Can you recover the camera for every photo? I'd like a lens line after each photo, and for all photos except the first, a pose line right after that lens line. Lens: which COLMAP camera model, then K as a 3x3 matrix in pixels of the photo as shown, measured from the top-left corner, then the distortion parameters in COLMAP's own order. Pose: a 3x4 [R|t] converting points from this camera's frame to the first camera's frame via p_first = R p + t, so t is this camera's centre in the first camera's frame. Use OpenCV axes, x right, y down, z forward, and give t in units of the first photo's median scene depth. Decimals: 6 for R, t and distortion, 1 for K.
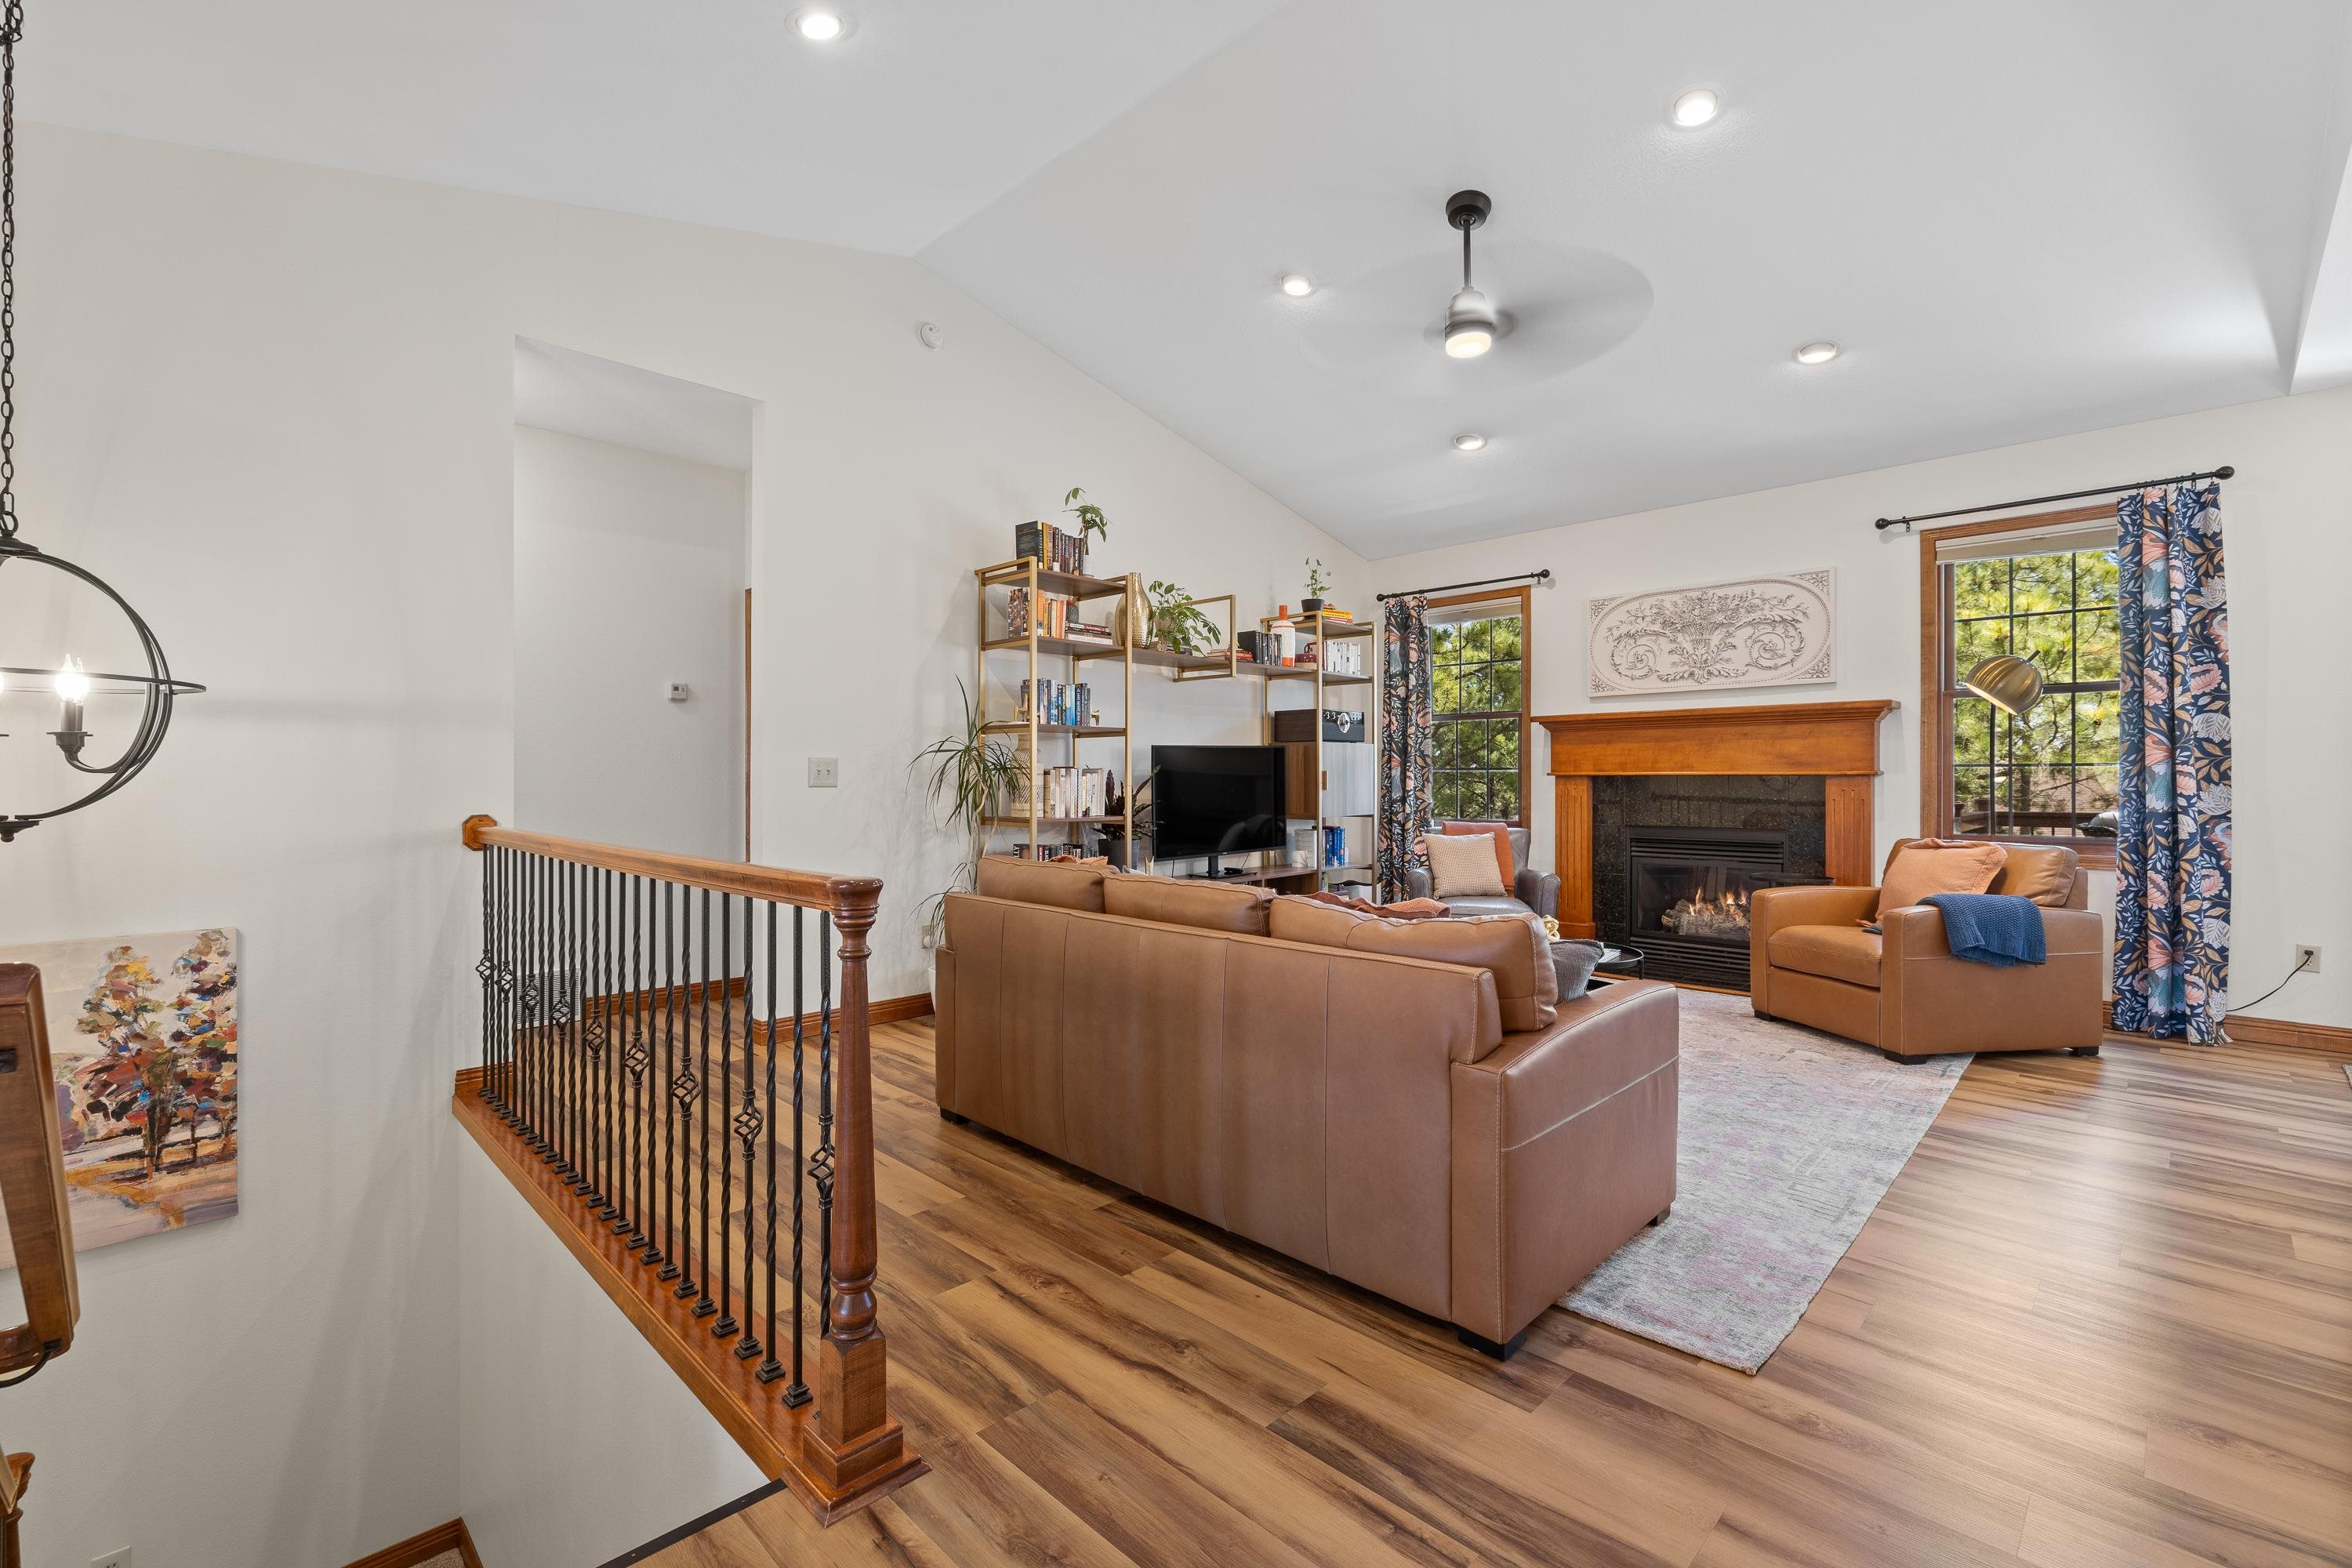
lens RADIAL K [[1017.2, 0, 1184.2], [0, 1017.2, 784.9], [0, 0, 1]] dist [-0.013412, -0.000088]
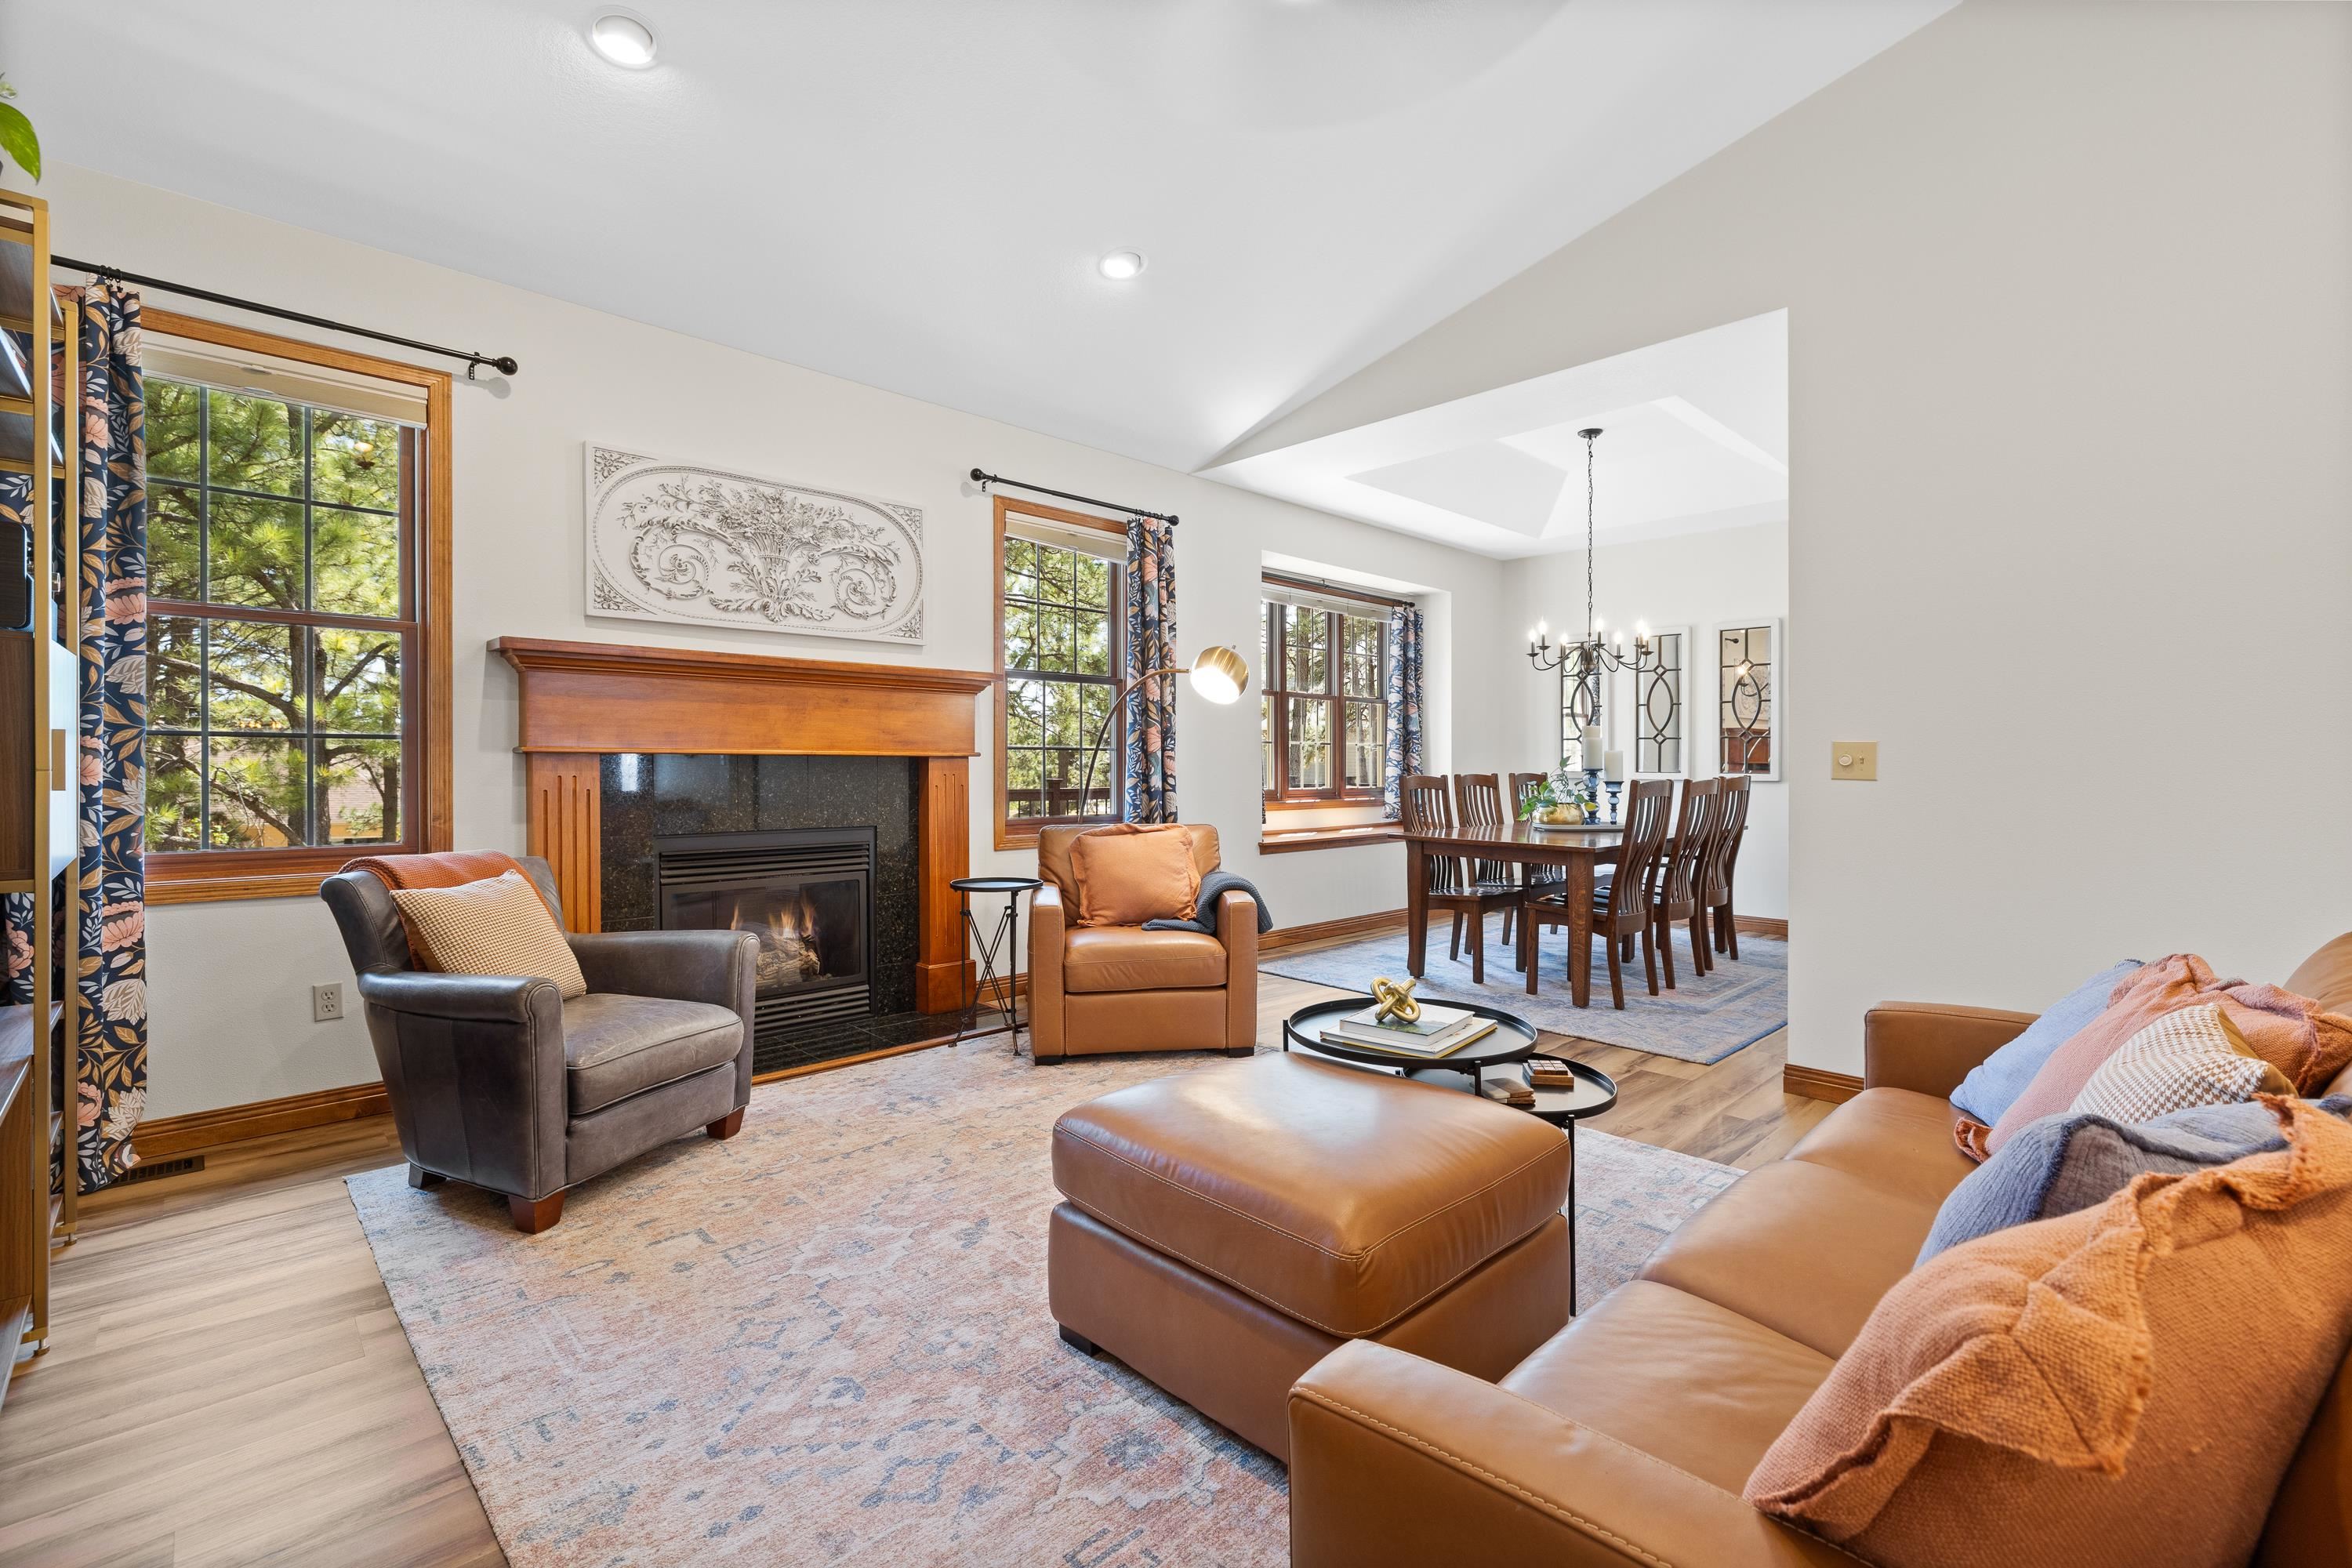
lens RADIAL K [[1017.2, 0, 1183.3], [0, 1017.2, 771.7], [0, 0, 1]] dist [-0.013412, -0.000088]
pose [[0.007341, -0.005228, 0.999959, -0.194105], [0.001521, 0.999985, 0.005217, -0.001397], [-0.999972, 0.001483, 0.007349, 0.773569]]
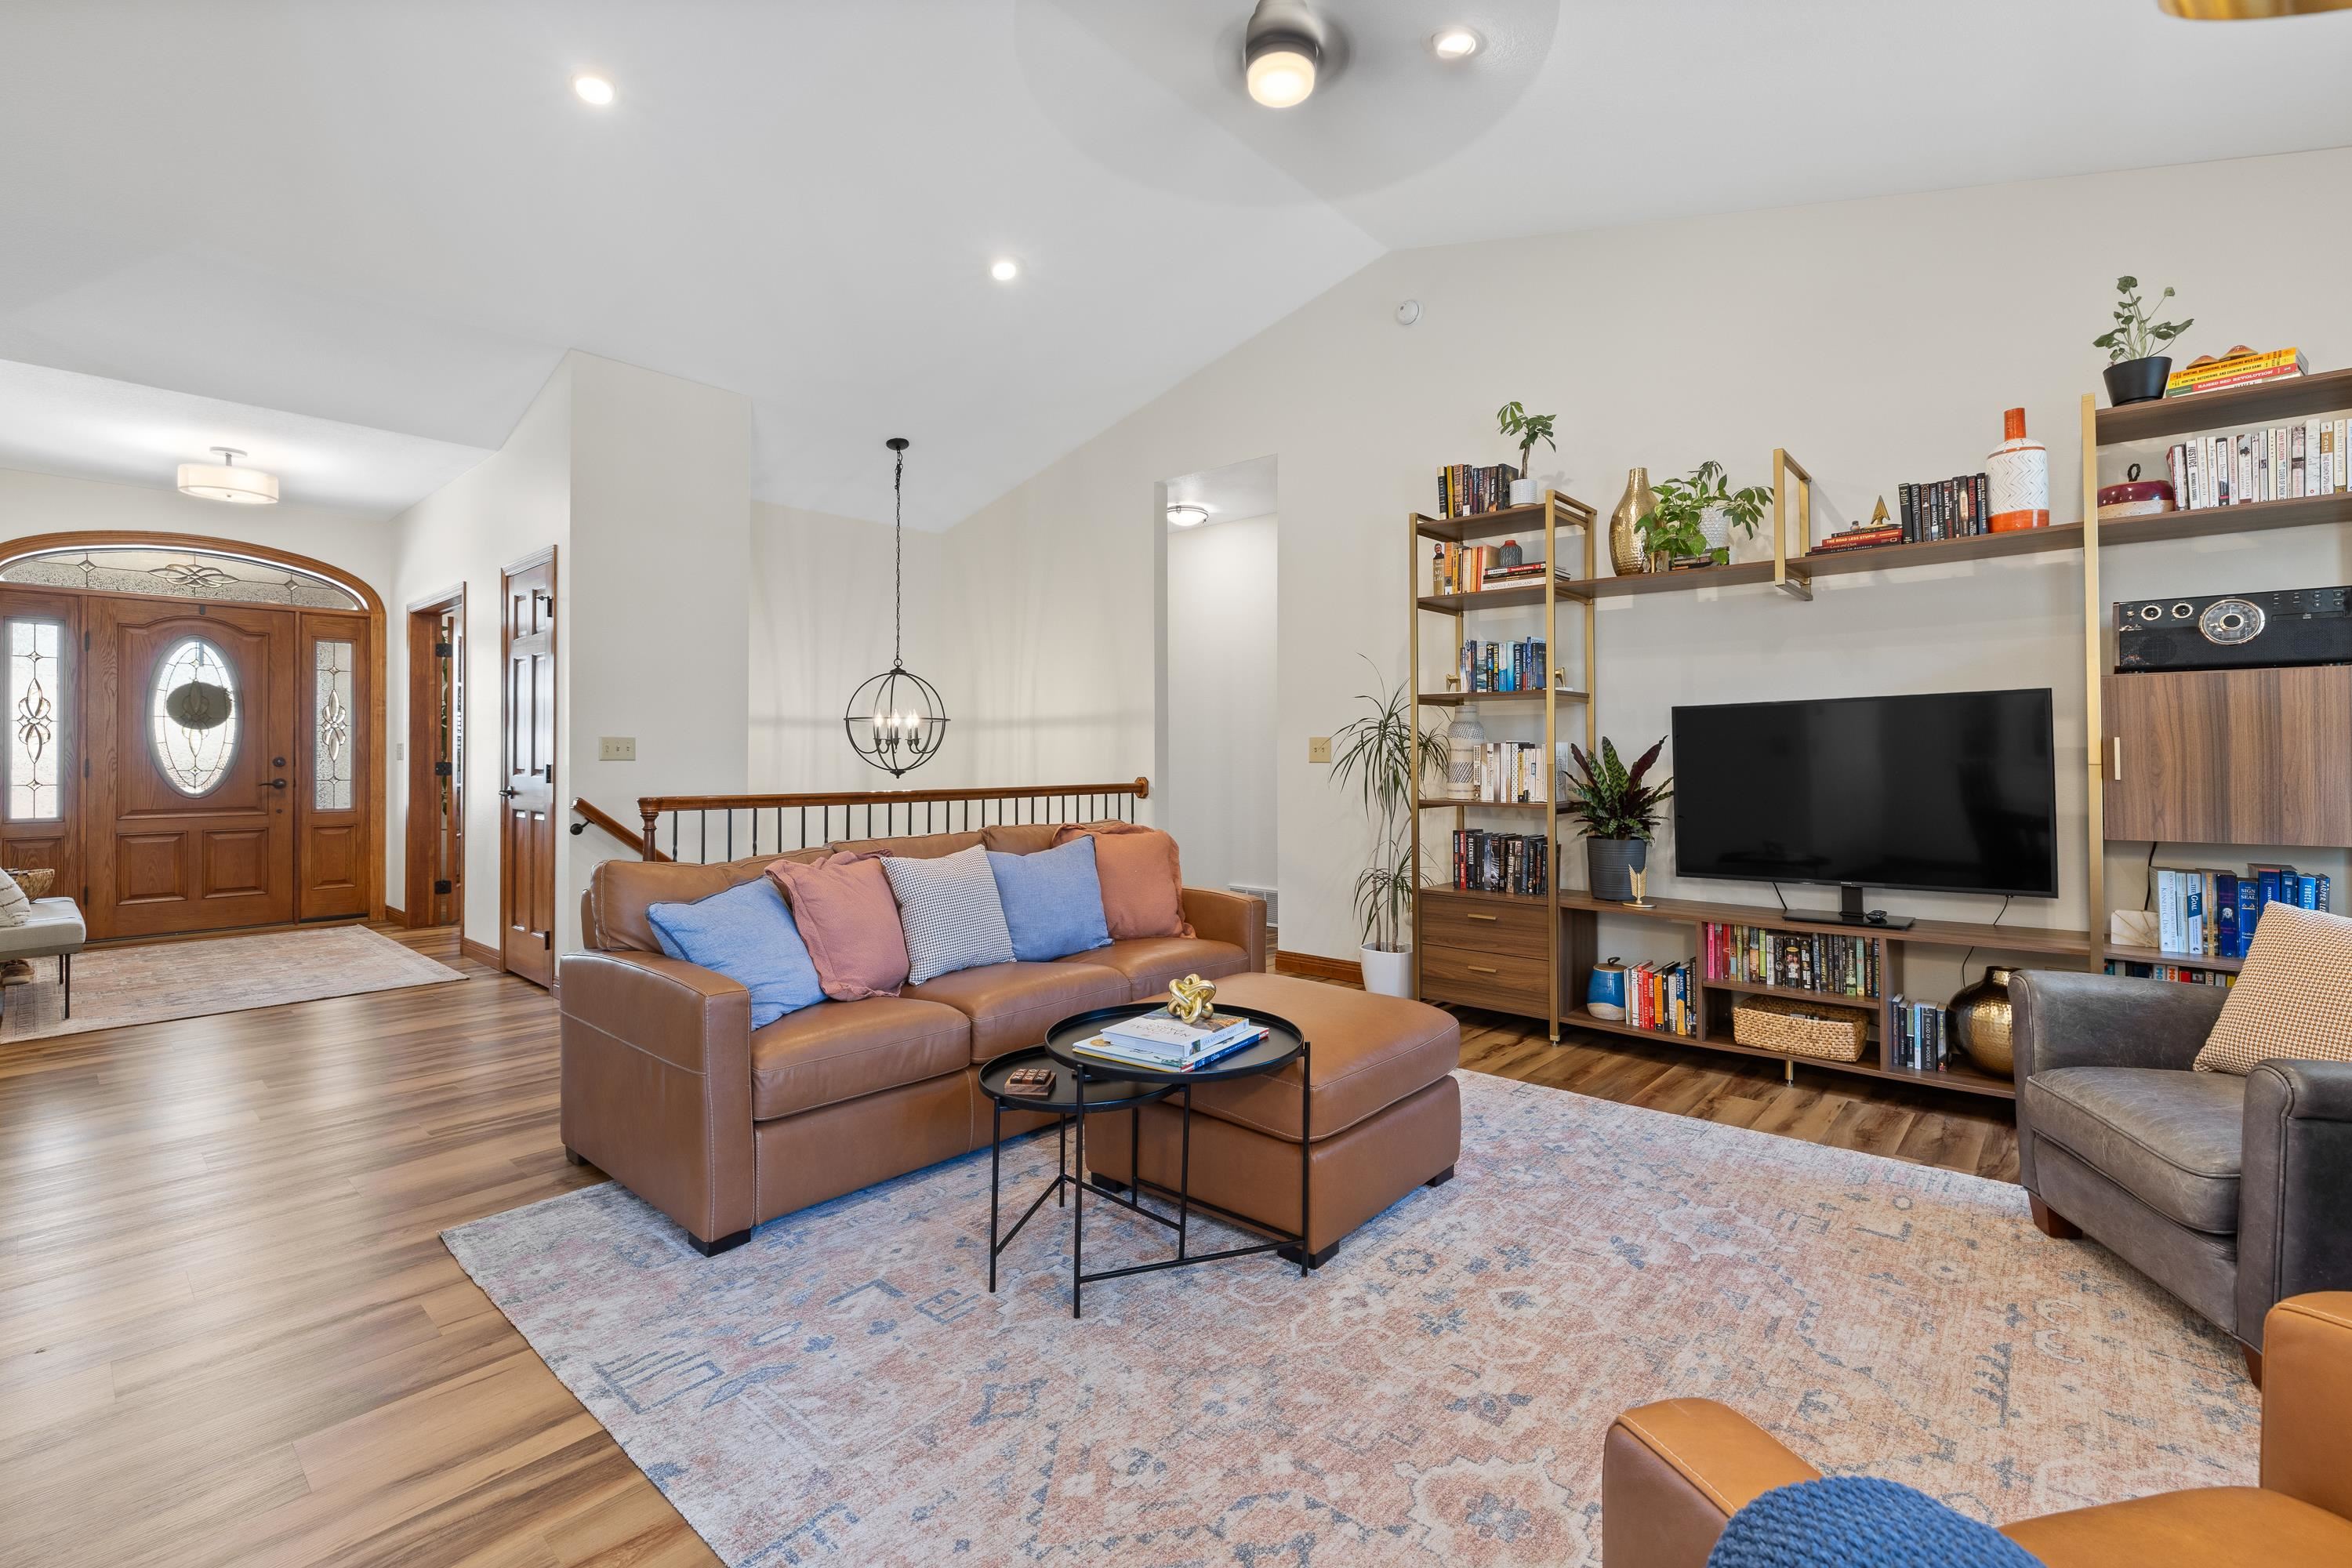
lens RADIAL K [[1017.2, 0, 1183.6], [0, 1017.2, 743.7], [0, 0, 1]] dist [-0.013412, -0.000088]
pose [[0.060541, -0.012452, -0.998088, 0.667078], [-0.004153, 0.999910, -0.012727, -0.003371], [0.998157, 0.004915, 0.060484, 0.655702]]
